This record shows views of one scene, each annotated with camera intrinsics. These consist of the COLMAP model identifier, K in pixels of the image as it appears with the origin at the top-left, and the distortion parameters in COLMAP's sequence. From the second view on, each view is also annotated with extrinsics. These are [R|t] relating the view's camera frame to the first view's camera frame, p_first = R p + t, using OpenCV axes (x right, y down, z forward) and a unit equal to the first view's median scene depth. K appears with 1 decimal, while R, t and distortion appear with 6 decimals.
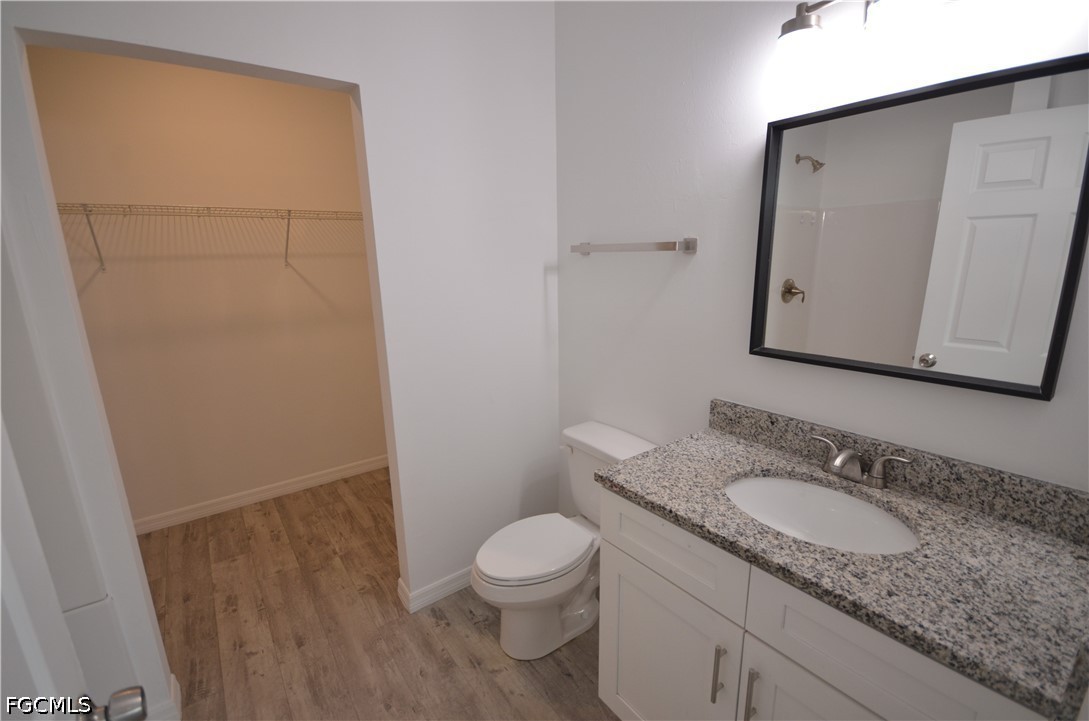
lens RADIAL K [[474.7, 0, 549.8], [0, 474.7, 368.8], [0, 0, 1]] dist [-0.003643, -0.003079]
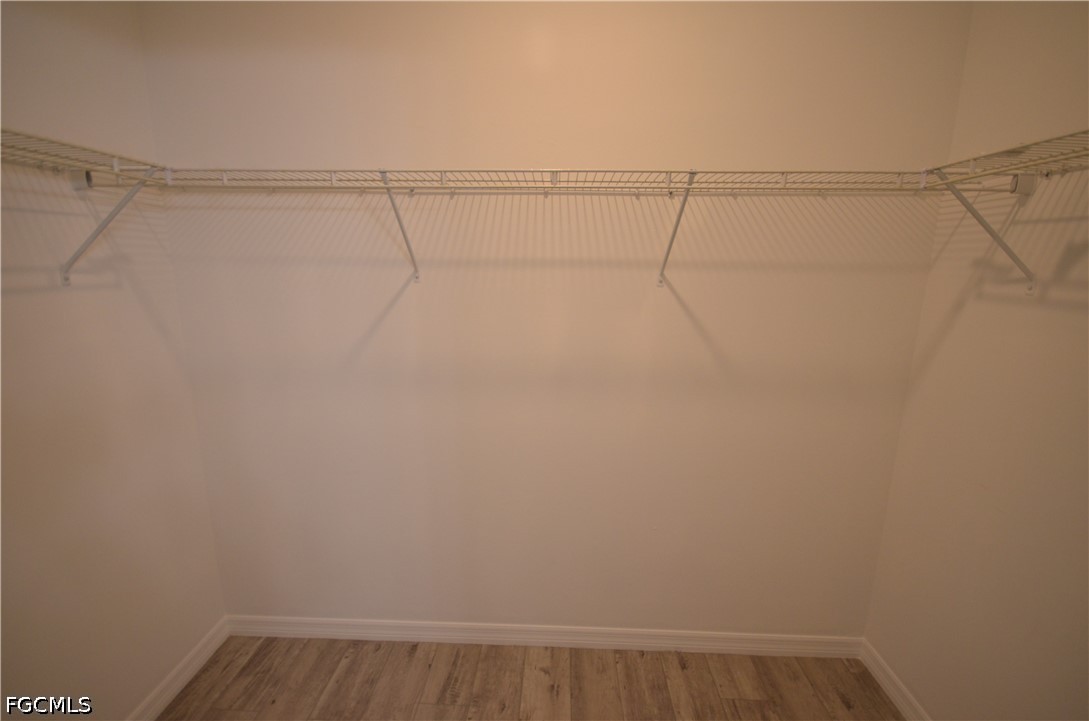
lens RADIAL K [[474.7, 0, 540.0], [0, 474.7, 365.2], [0, 0, 1]] dist [-0.003643, -0.003079]
pose [[0.765625, 0.156212, -0.624032, -0.299723], [-0.174471, 0.984132, 0.032296, -0.114488], [0.619175, 0.084149, 0.780731, 0.482755]]
